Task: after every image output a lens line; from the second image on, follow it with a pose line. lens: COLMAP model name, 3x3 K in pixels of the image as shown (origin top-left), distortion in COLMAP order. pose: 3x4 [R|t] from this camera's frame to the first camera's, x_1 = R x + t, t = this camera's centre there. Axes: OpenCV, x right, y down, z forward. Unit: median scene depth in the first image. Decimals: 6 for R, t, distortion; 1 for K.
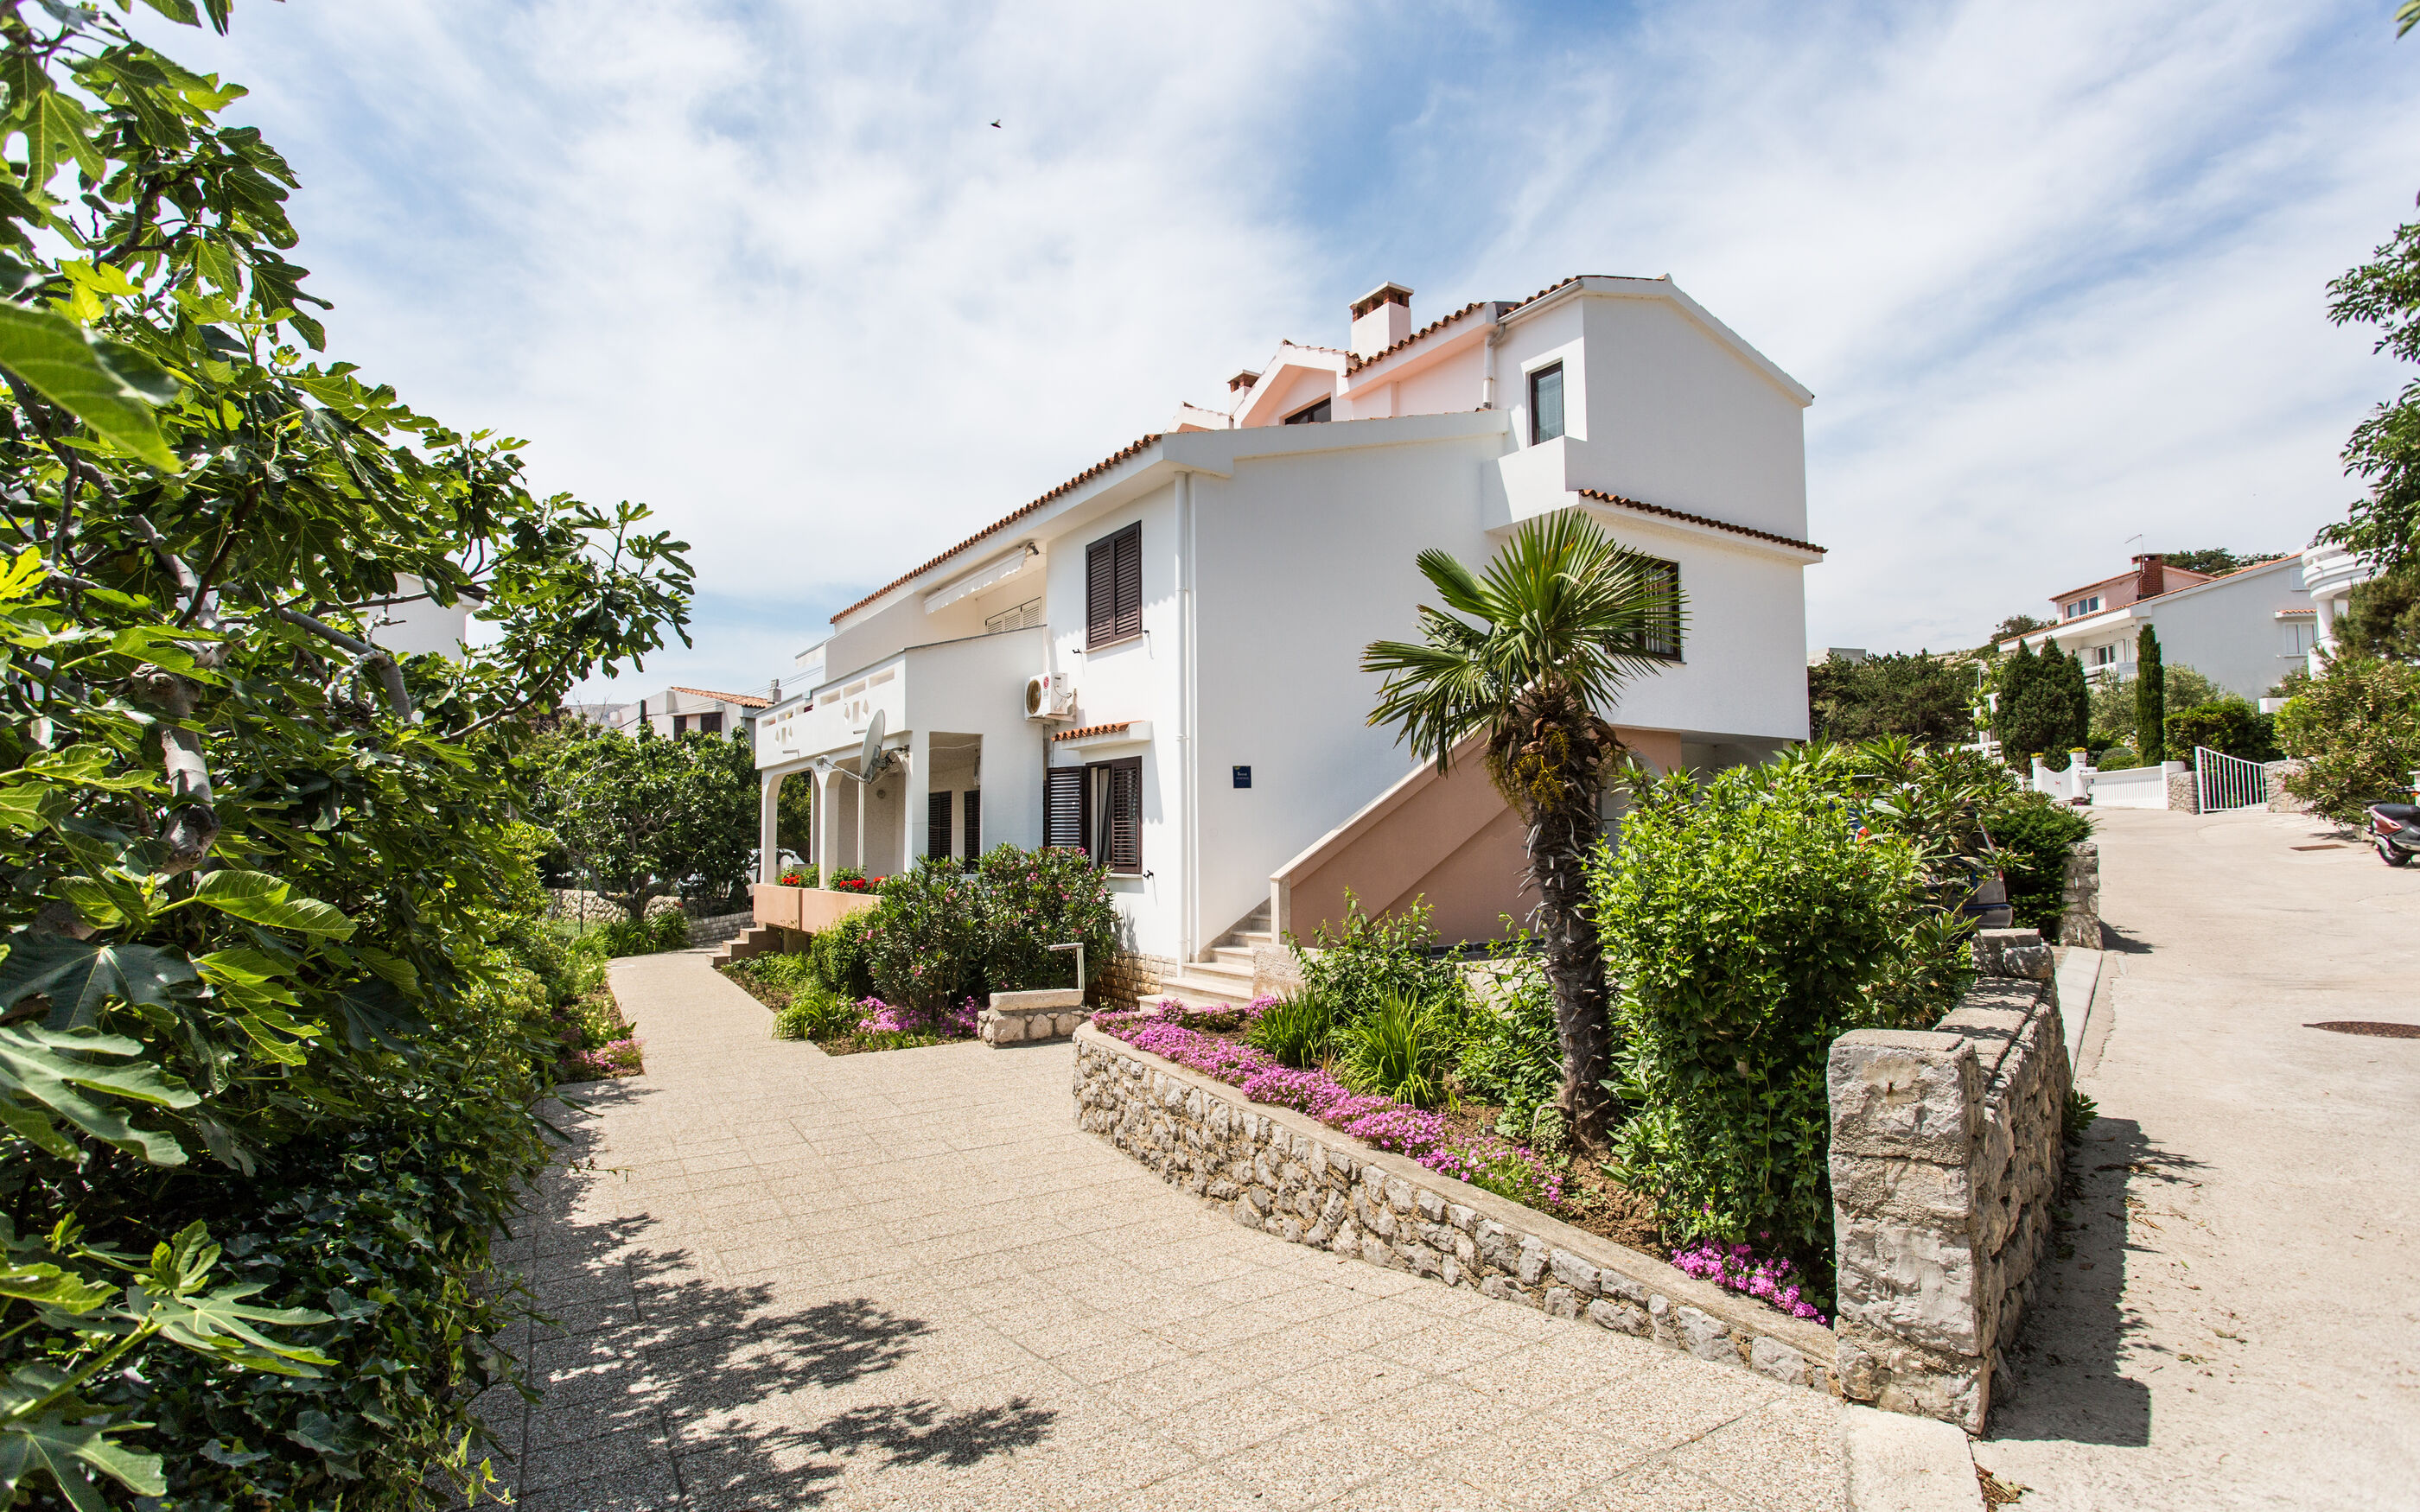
lens RADIAL K [[1151.3, 0, 1192.8], [0, 1151.3, 776.0], [0, 0, 1]] dist [-0.004133, 0.001981]
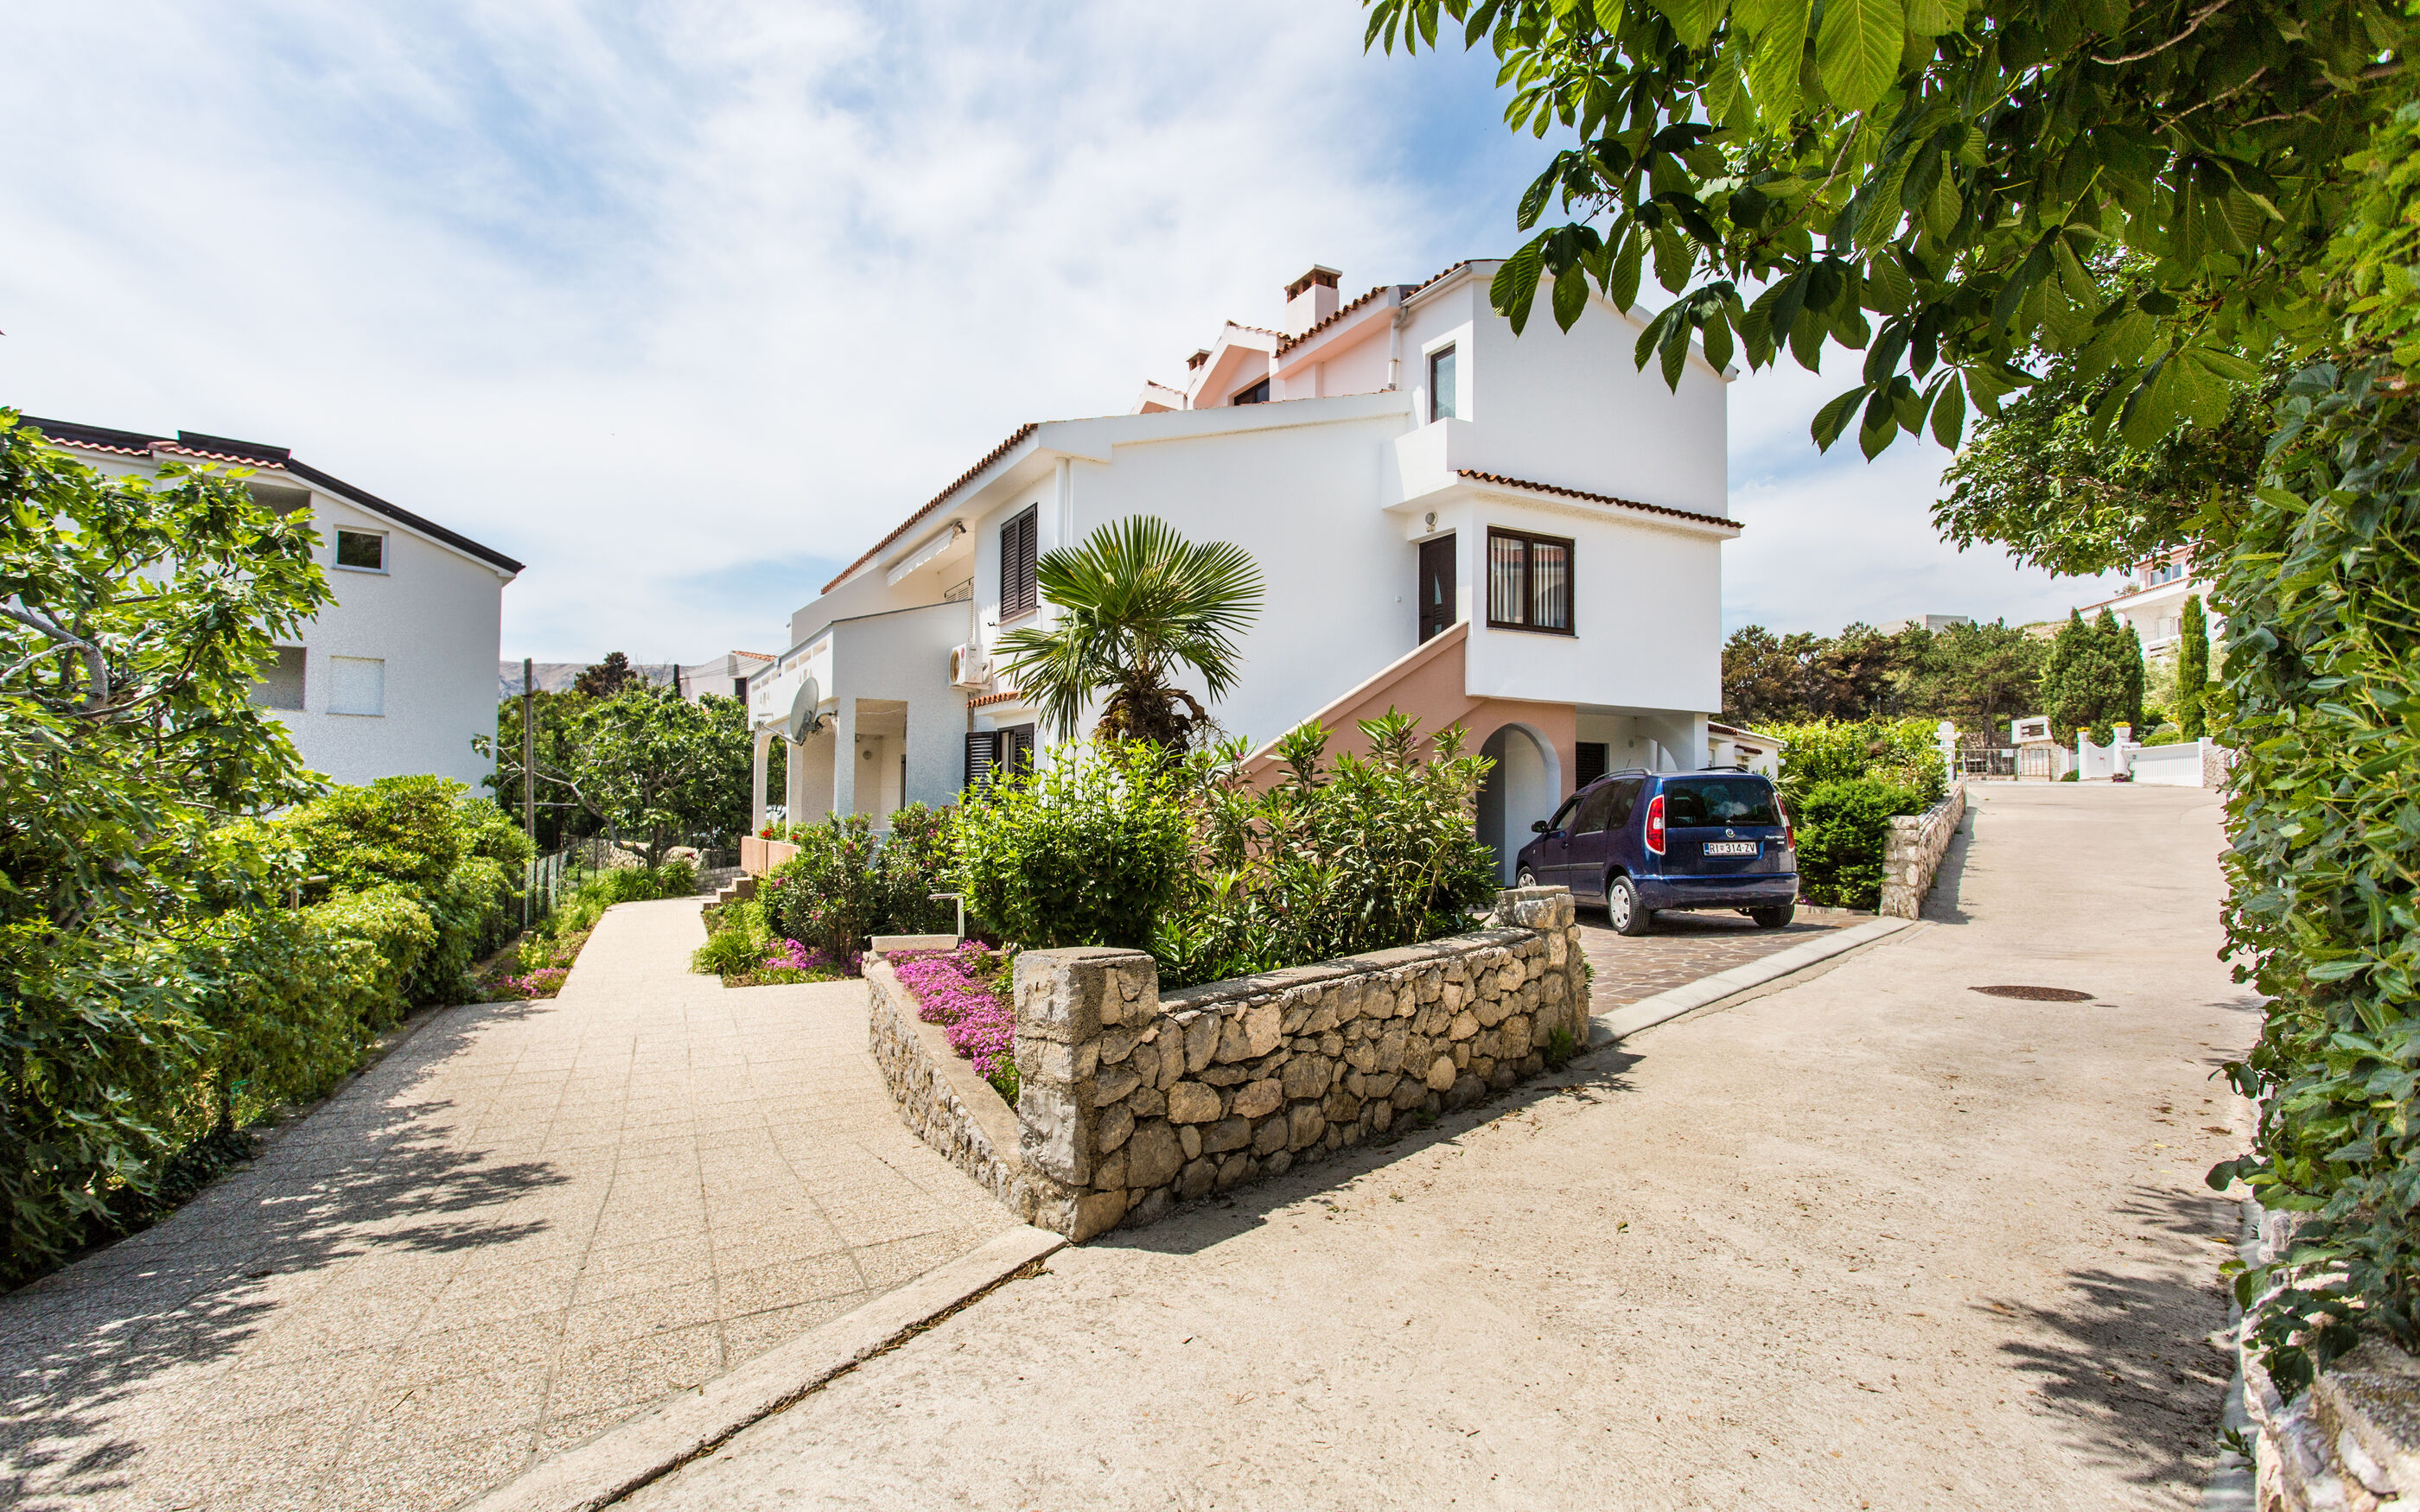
lens RADIAL K [[1151.3, 0, 1194.6], [0, 1151.3, 766.0], [0, 0, 1]] dist [-0.004133, 0.001981]
pose [[0.996236, 0.012813, -0.085727, 0.169419], [-0.011005, 0.999708, 0.021530, -0.000930], [0.085977, -0.020506, 0.996086, -0.051994]]
